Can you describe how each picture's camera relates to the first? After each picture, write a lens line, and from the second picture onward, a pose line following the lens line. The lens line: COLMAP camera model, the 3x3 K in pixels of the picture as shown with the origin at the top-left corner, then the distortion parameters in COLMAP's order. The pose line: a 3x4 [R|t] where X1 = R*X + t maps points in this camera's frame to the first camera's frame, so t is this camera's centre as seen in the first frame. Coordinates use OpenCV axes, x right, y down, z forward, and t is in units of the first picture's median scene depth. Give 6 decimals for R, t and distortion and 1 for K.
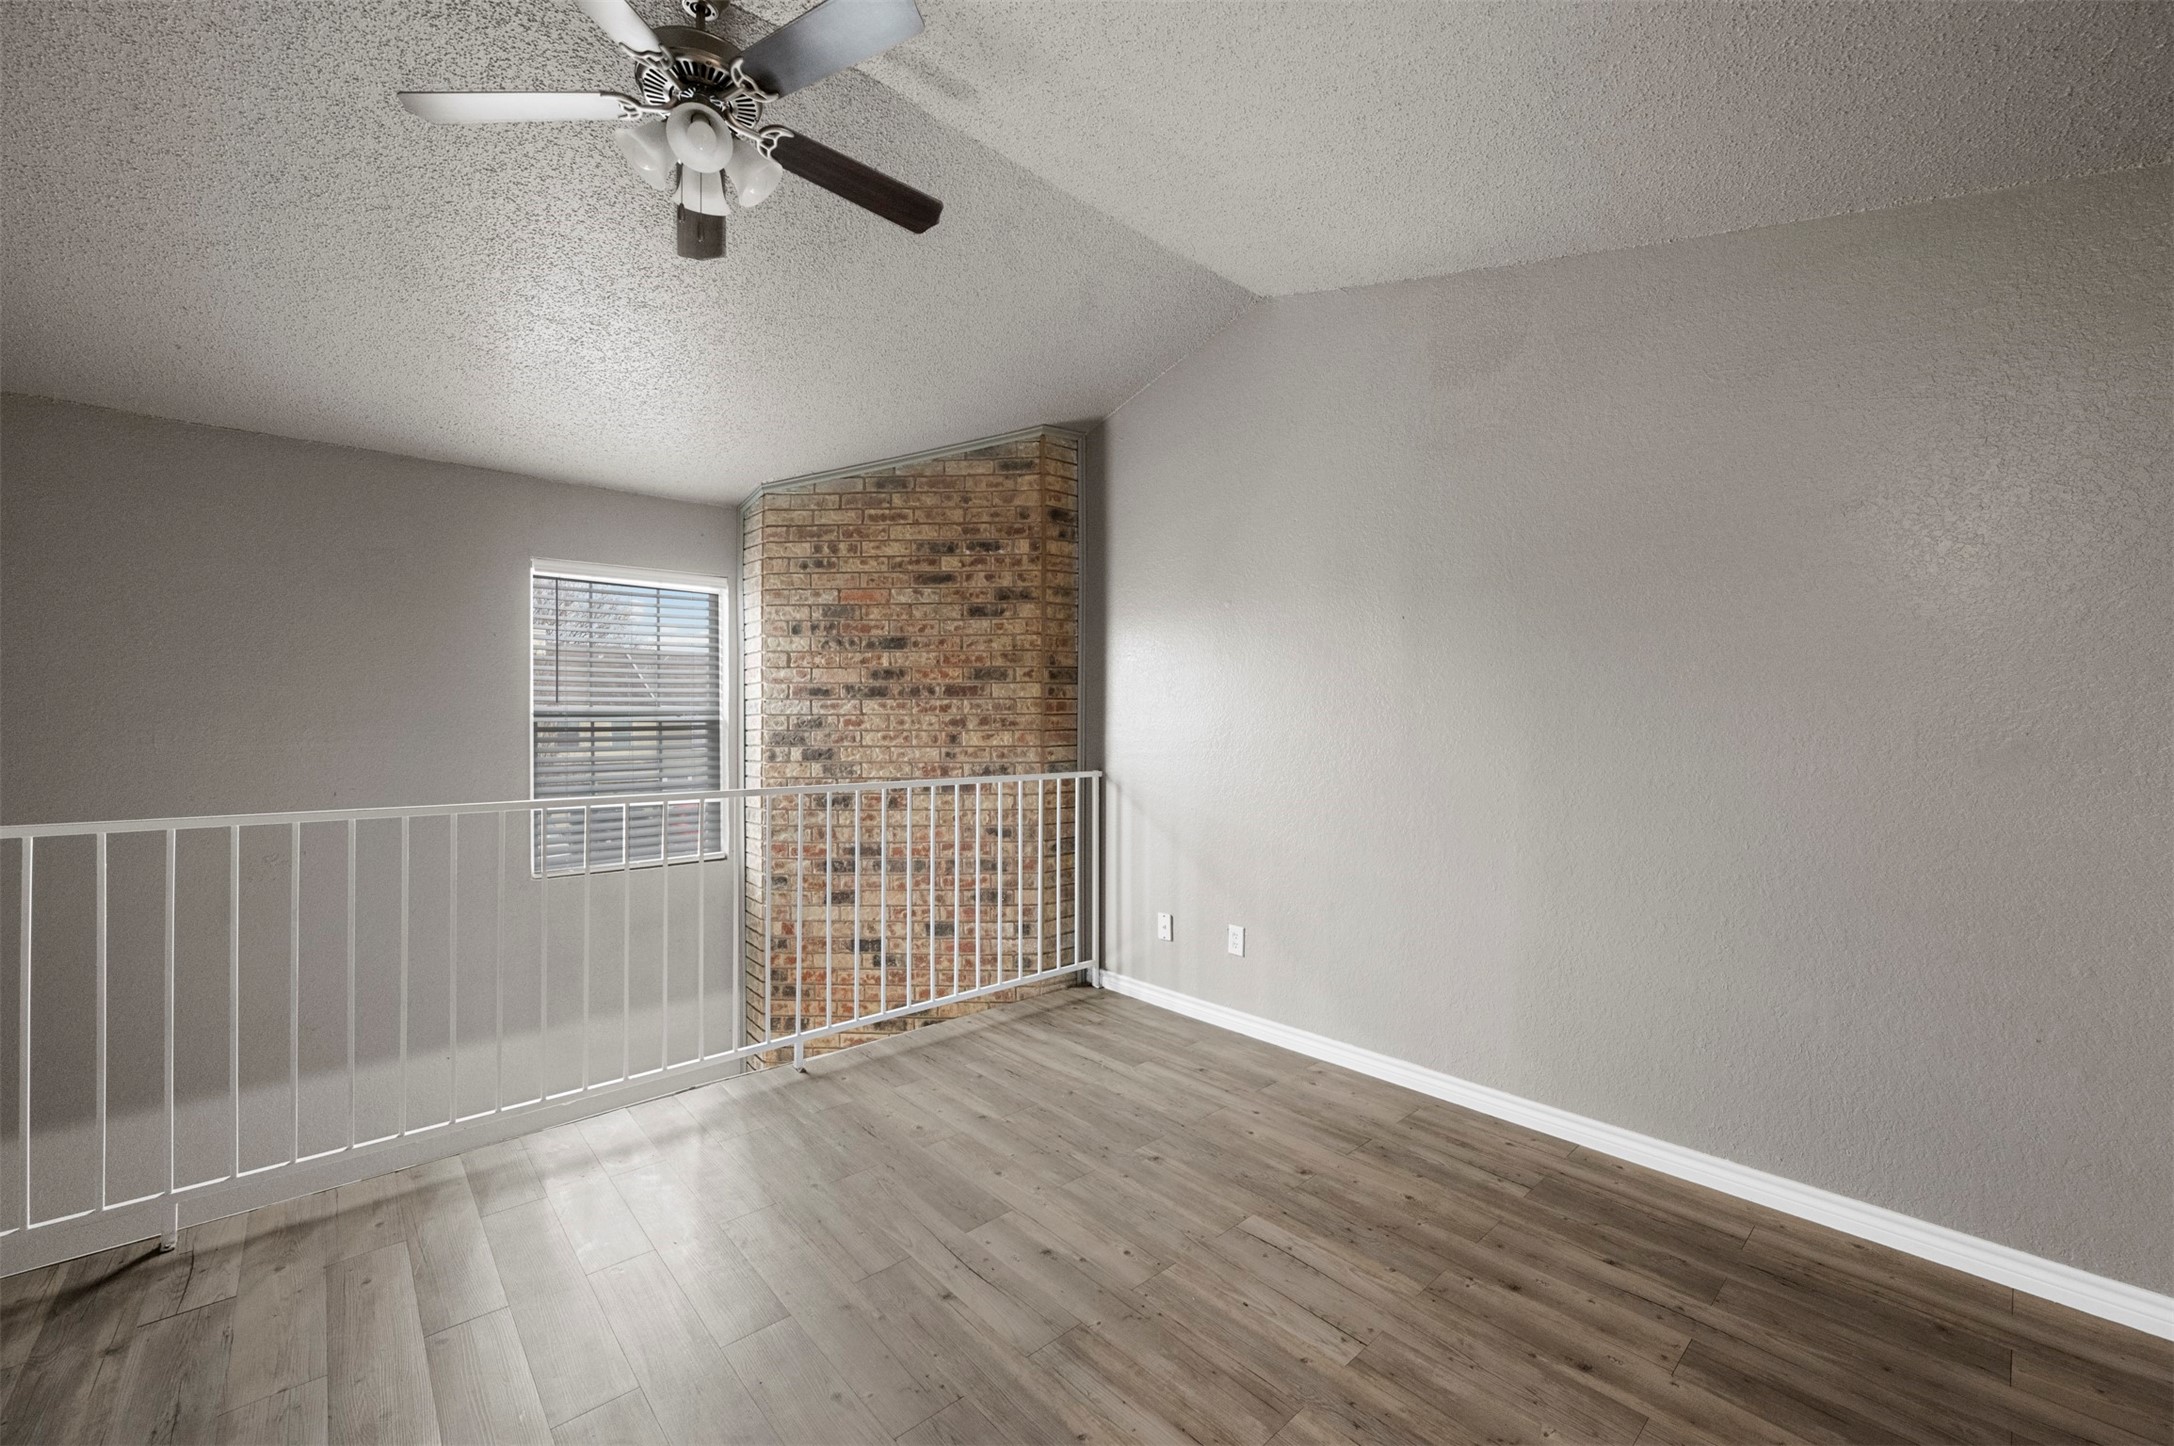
lens RADIAL K [[856.5, 0, 1083.2], [0, 856.5, 722.5], [0, 0, 1]] dist [-0.000964, -0.000042]
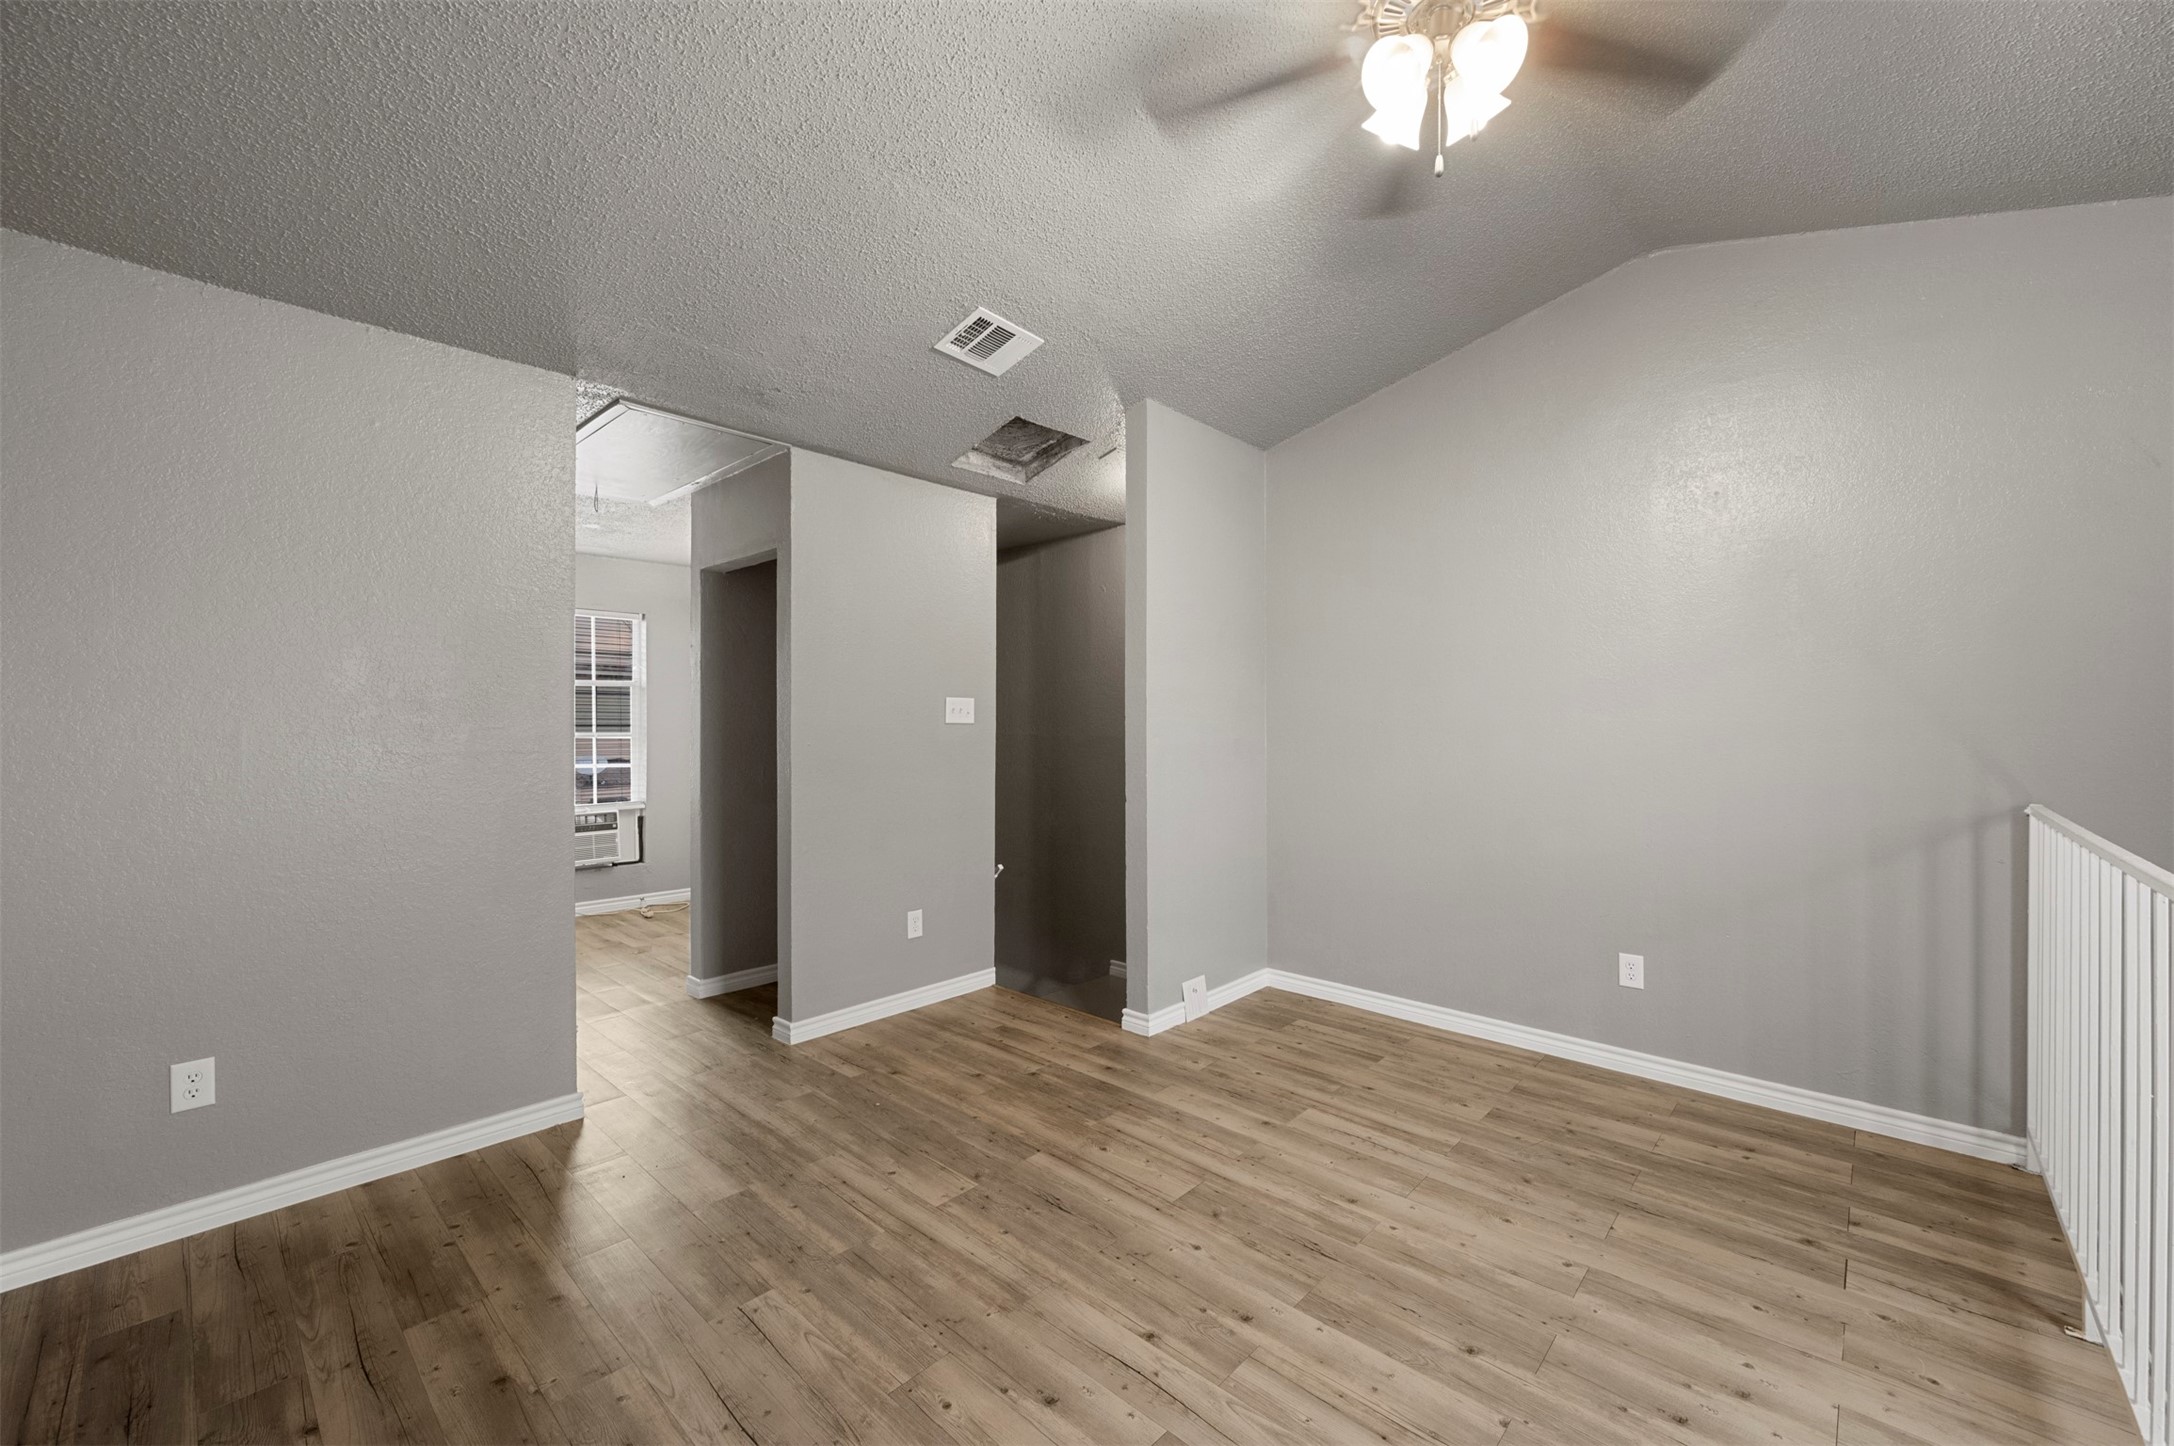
lens RADIAL K [[856.5, 0, 1081.4], [0, 856.5, 728.5], [0, 0, 1]] dist [-0.000964, -0.000042]
pose [[-0.996188, 0.001888, -0.087213, -0.003621], [0.001794, 0.999998, 0.001150, 0.004449], [0.087215, 0.000989, -0.996189, 1.780382]]
